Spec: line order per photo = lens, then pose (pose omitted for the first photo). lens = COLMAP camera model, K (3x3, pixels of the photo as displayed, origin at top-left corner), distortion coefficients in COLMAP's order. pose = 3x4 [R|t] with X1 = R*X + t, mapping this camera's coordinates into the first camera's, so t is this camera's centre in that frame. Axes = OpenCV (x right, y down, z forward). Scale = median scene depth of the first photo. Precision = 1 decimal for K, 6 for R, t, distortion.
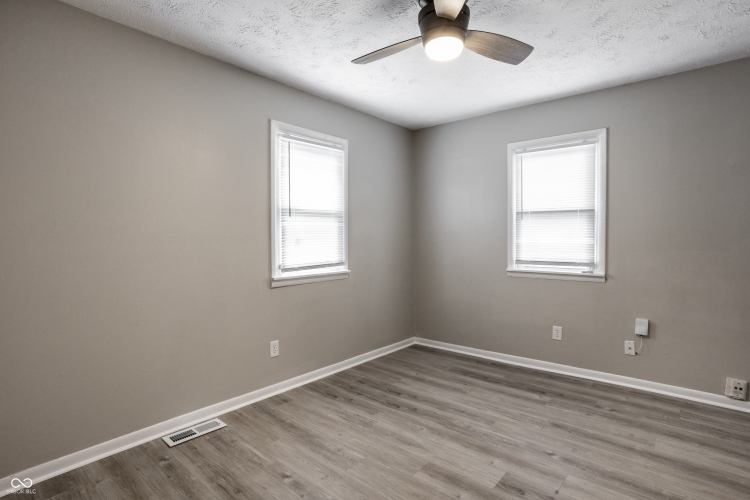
lens RADIAL K [[383.1, 0, 371.6], [0, 383.1, 247.2], [0, 0, 1]] dist [-0.021175, 0.012336]
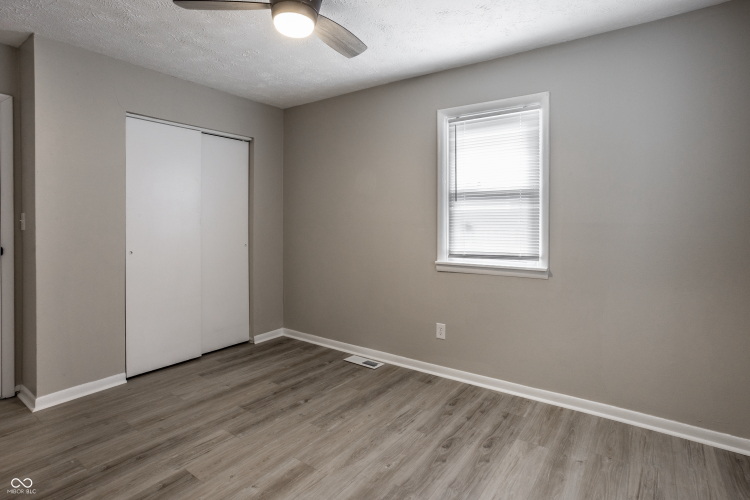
lens RADIAL K [[383.1, 0, 386.7], [0, 383.1, 224.7], [0, 0, 1]] dist [-0.021175, 0.012336]
pose [[0.114037, 0.008906, -0.993437, 0.754164], [-0.030602, 0.999517, 0.005448, -0.020617], [0.993005, 0.029780, 0.114254, 0.739046]]
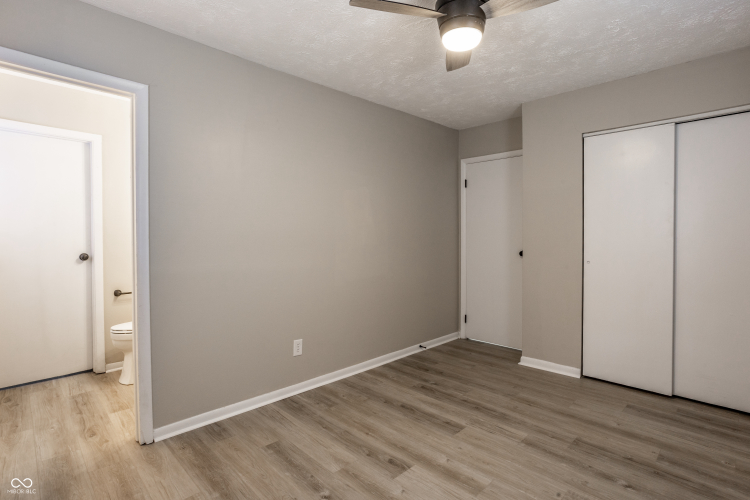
lens RADIAL K [[383.1, 0, 373.6], [0, 383.1, 245.5], [0, 0, 1]] dist [-0.021175, 0.012336]
pose [[-0.997412, 0.002233, 0.071856, 0.225613], [0.006468, 0.998252, 0.058751, -0.036346], [-0.071599, 0.059064, -0.995683, 1.298222]]
